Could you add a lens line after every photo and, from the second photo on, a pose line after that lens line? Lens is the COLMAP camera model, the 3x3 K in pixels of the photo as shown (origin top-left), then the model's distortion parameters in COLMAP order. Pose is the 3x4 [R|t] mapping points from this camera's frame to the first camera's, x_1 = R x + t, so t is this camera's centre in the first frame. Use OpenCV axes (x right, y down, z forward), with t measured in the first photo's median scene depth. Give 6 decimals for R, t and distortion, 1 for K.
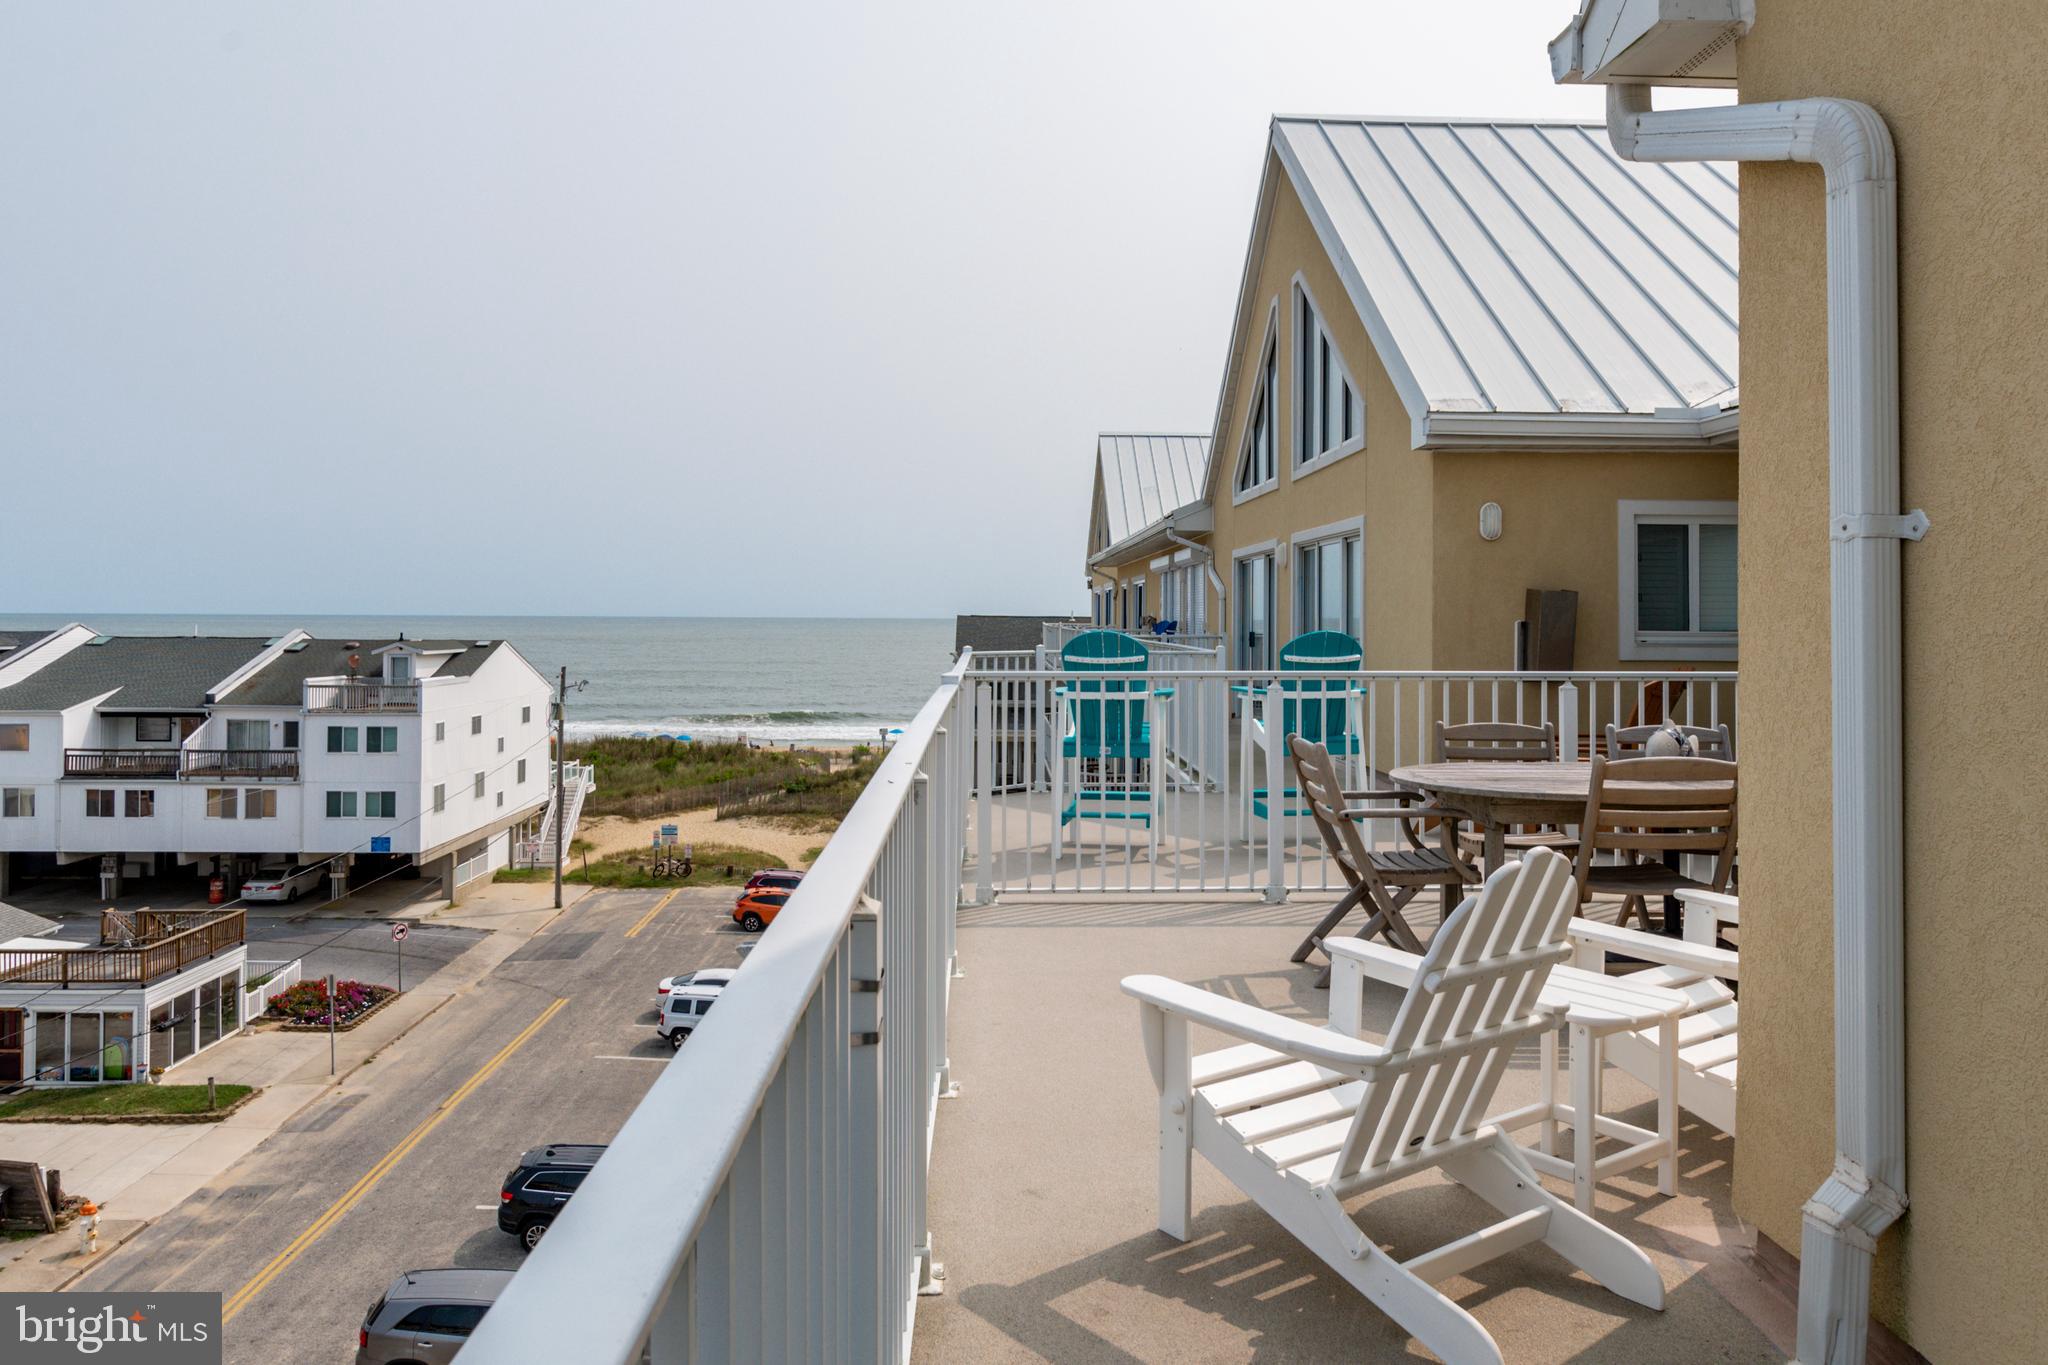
lens RADIAL K [[1445.7, 0, 968.7], [0, 1445.7, 595.1], [0, 0, 1]] dist [-0.001091, -0.002238]
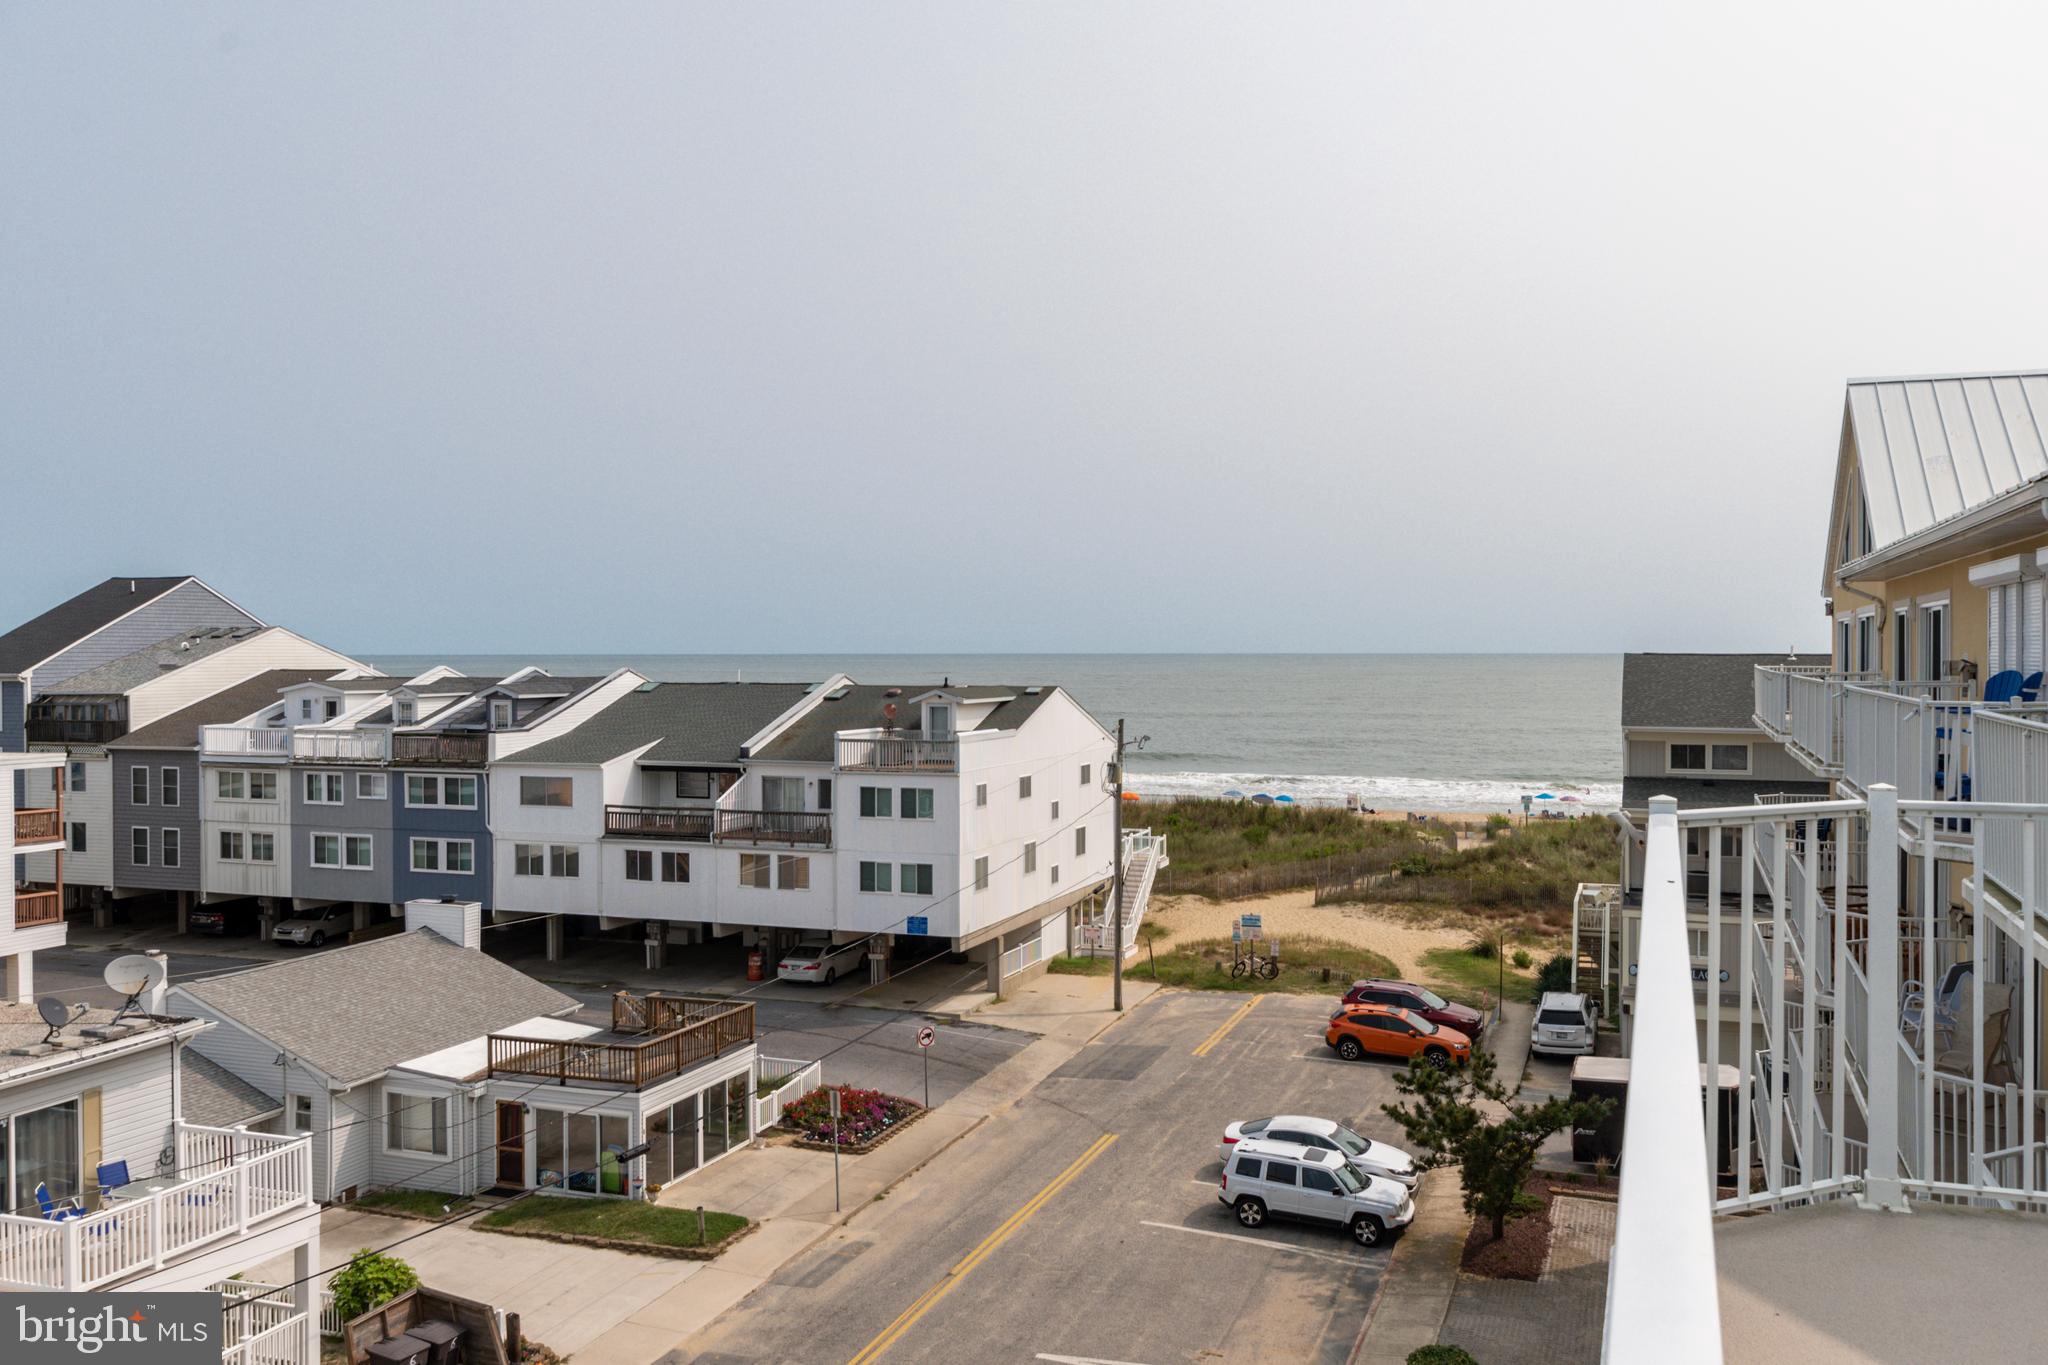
lens RADIAL K [[1643.4, 0, 1072.5], [0, 1643.4, 672.3], [0, 0, 1]] dist [-0.003145, -0.001609]
pose [[0.945428, -0.003726, -0.325811, -0.001462], [0.012556, 0.999609, 0.025001, -0.000903], [0.325590, -0.027728, 0.945104, 0.112114]]
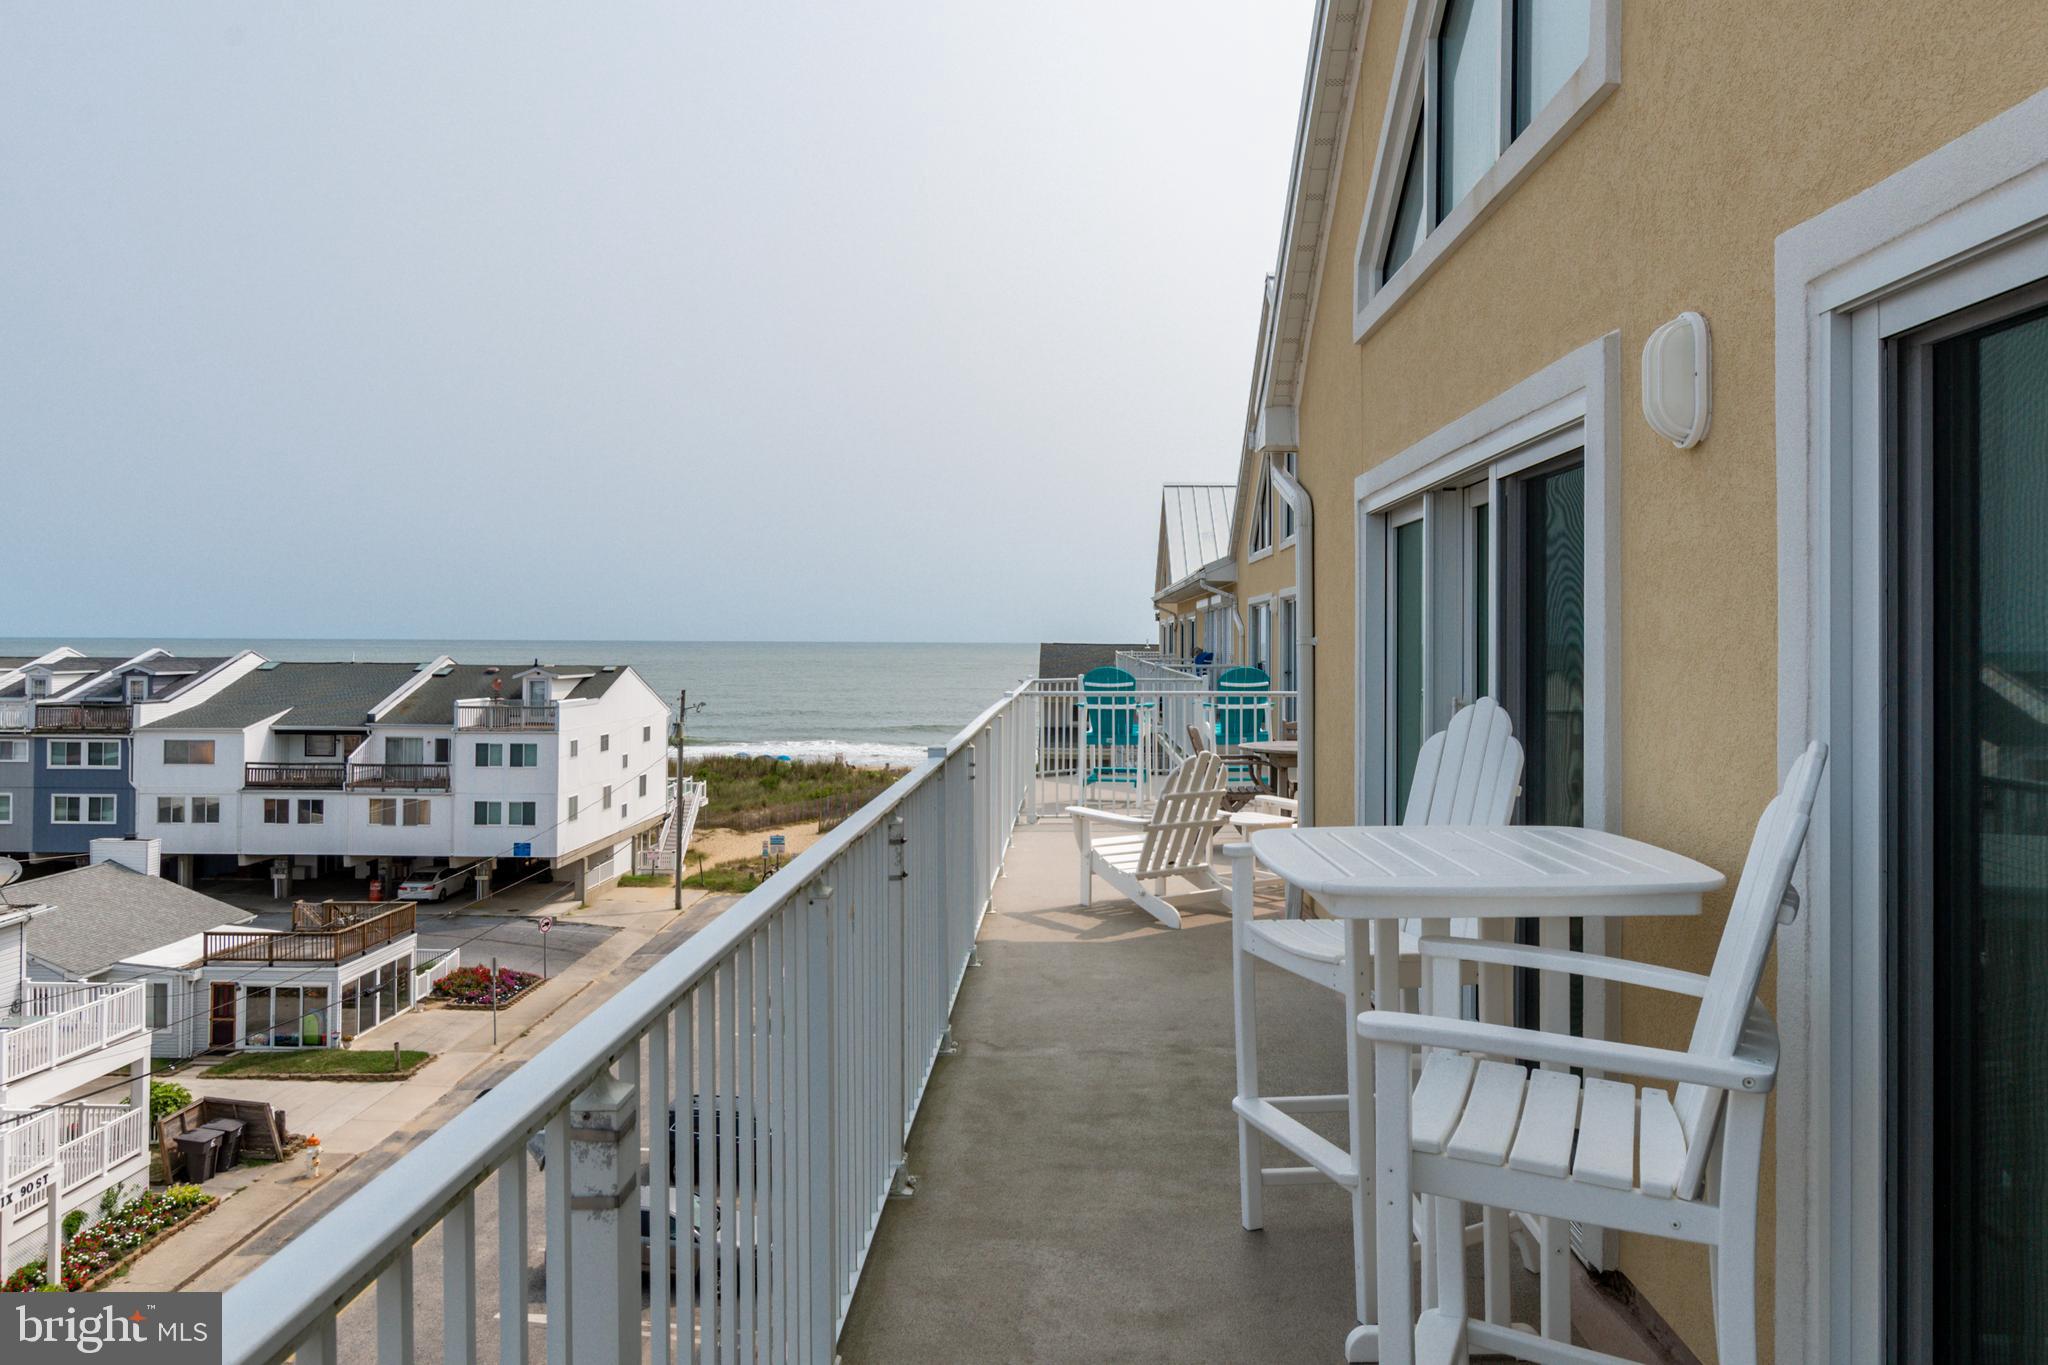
lens RADIAL K [[1445.7, 0, 968.7], [0, 1445.7, 595.1], [0, 0, 1]] dist [-0.001091, -0.002238]
pose [[0.998105, -0.002284, -0.061484, 0.005311], [0.001247, 0.999856, -0.016896, -0.004200], [0.061514, 0.016788, 0.997965, -0.093164]]
